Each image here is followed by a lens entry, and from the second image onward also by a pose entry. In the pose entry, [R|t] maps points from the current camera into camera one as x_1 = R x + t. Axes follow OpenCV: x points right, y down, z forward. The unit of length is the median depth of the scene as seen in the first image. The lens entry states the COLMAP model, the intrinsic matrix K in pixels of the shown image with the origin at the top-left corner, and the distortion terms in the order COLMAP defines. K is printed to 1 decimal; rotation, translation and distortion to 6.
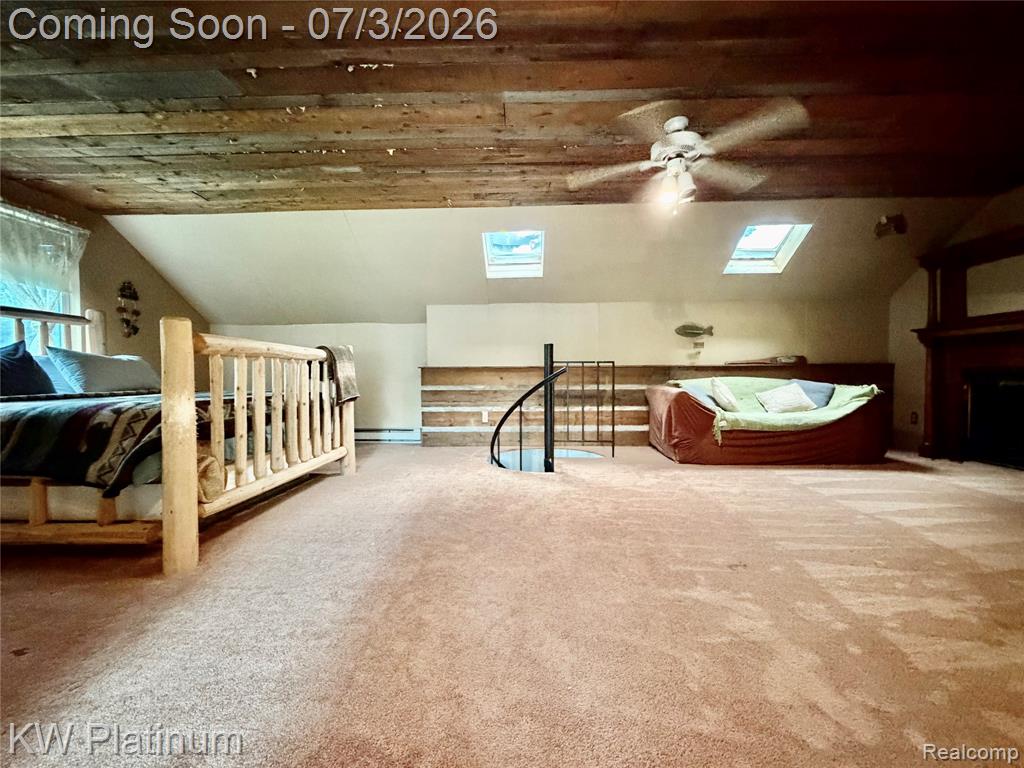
lens RADIAL K [[407.8, 0, 508.0], [0, 407.8, 384.2], [0, 0, 1]] dist [-0.001572, -0.000134]
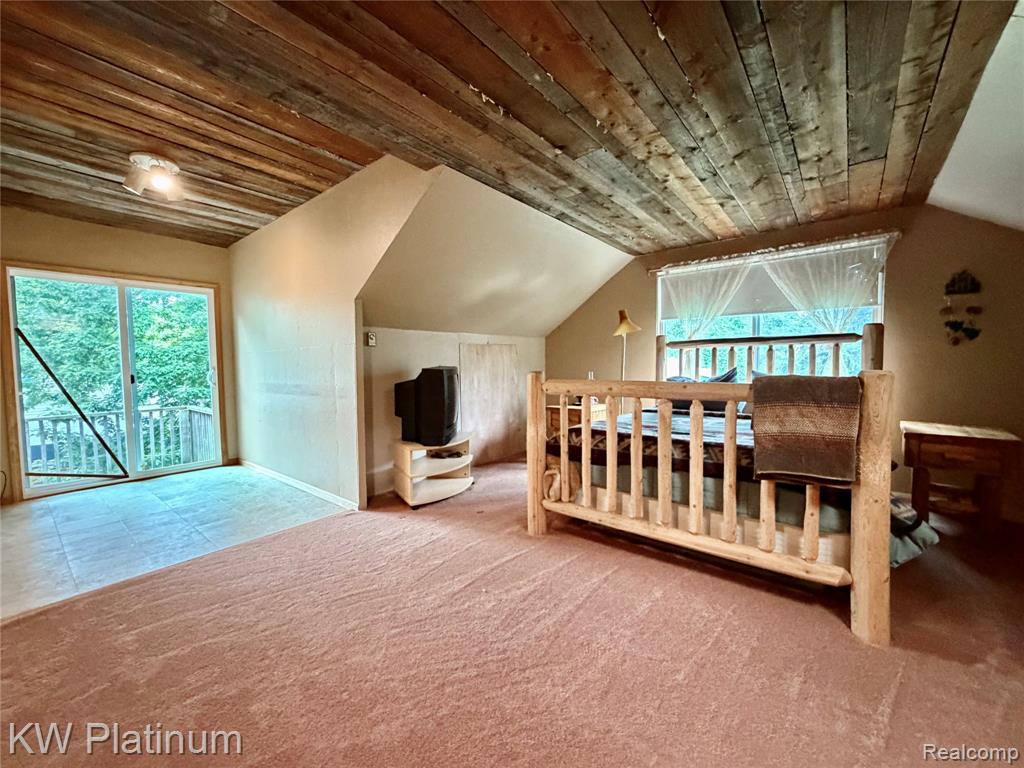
lens RADIAL K [[407.8, 0, 512.6], [0, 407.8, 381.3], [0, 0, 1]] dist [-0.001572, -0.000134]
pose [[-0.616539, 0.050860, -0.785680, 0.232593], [0.000139, 0.997918, 0.064490, -0.113775], [0.787325, 0.039651, -0.615262, 0.969803]]
